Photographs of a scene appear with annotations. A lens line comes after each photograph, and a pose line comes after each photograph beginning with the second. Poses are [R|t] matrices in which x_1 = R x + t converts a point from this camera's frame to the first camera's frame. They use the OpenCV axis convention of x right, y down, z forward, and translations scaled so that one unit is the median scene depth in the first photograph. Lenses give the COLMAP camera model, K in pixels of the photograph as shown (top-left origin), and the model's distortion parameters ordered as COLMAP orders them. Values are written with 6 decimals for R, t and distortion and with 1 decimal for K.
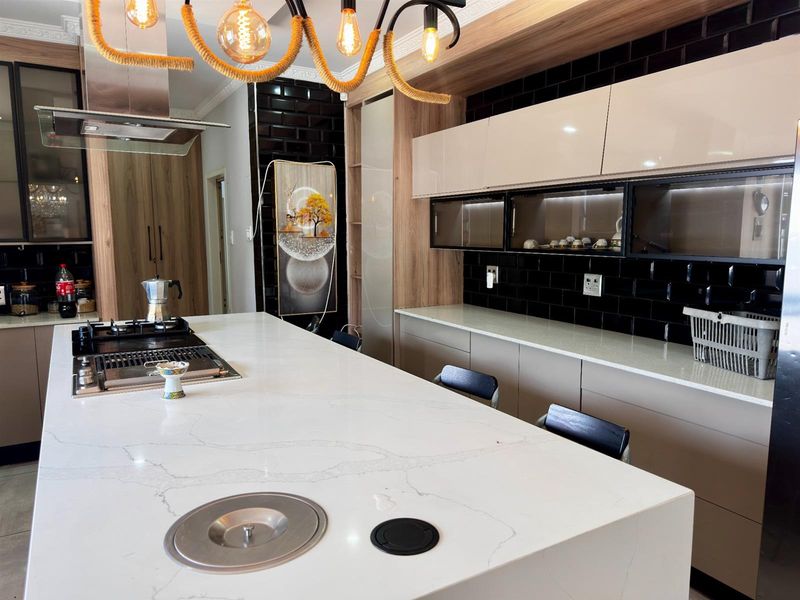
lens RADIAL K [[566.3, 0, 402.5], [0, 566.3, 302.4], [0, 0, 1]] dist [0.051275, -0.045957]
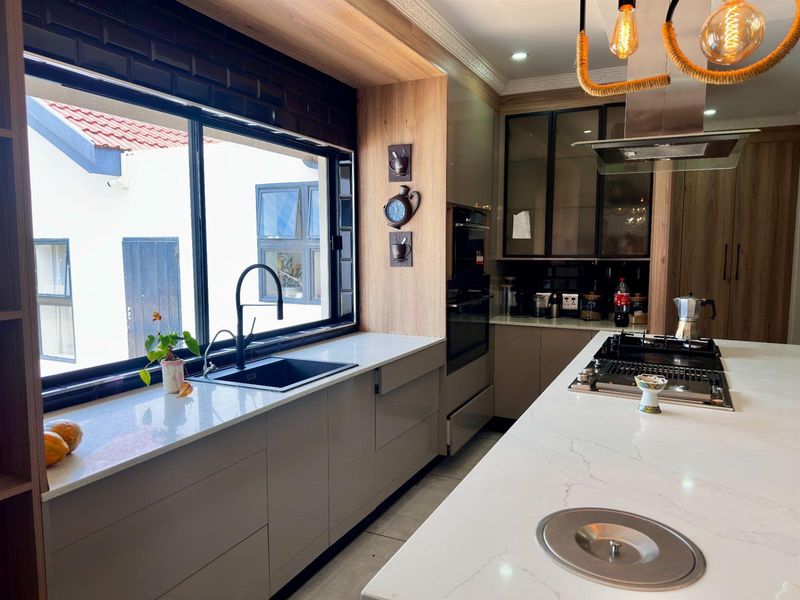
lens RADIAL K [[566.3, 0, 402.3], [0, 566.3, 301.9], [0, 0, 1]] dist [0.051275, -0.045957]
pose [[0.560847, 0.081260, -0.823922, 0.105332], [-0.108980, 0.993758, 0.023826, -0.001352], [0.820716, 0.076428, 0.566202, 0.036961]]
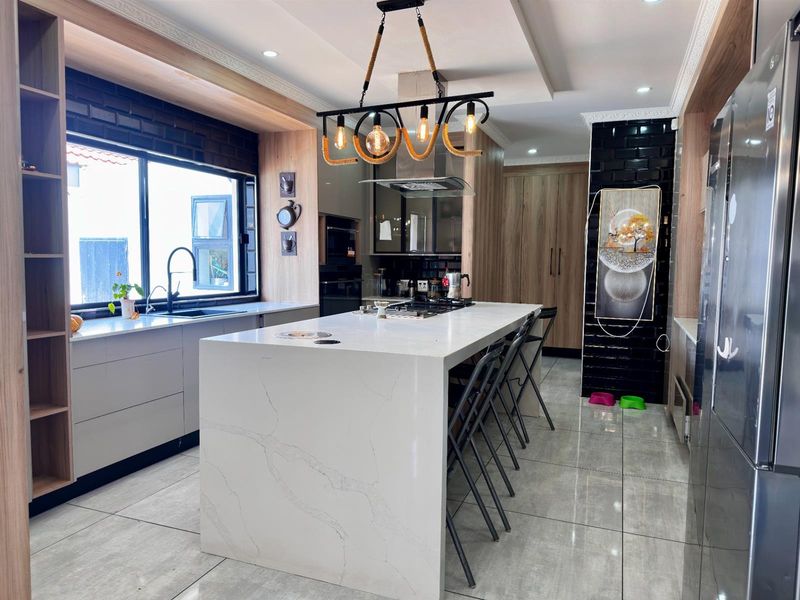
lens RADIAL K [[566.3, 0, 400.0], [0, 566.3, 301.7], [0, 0, 1]] dist [0.051275, -0.045957]
pose [[0.623223, 0.066126, -0.779243, 0.729726], [-0.113122, 0.993562, -0.006160, 0.070302], [0.773819, 0.091989, 0.626691, -0.116597]]
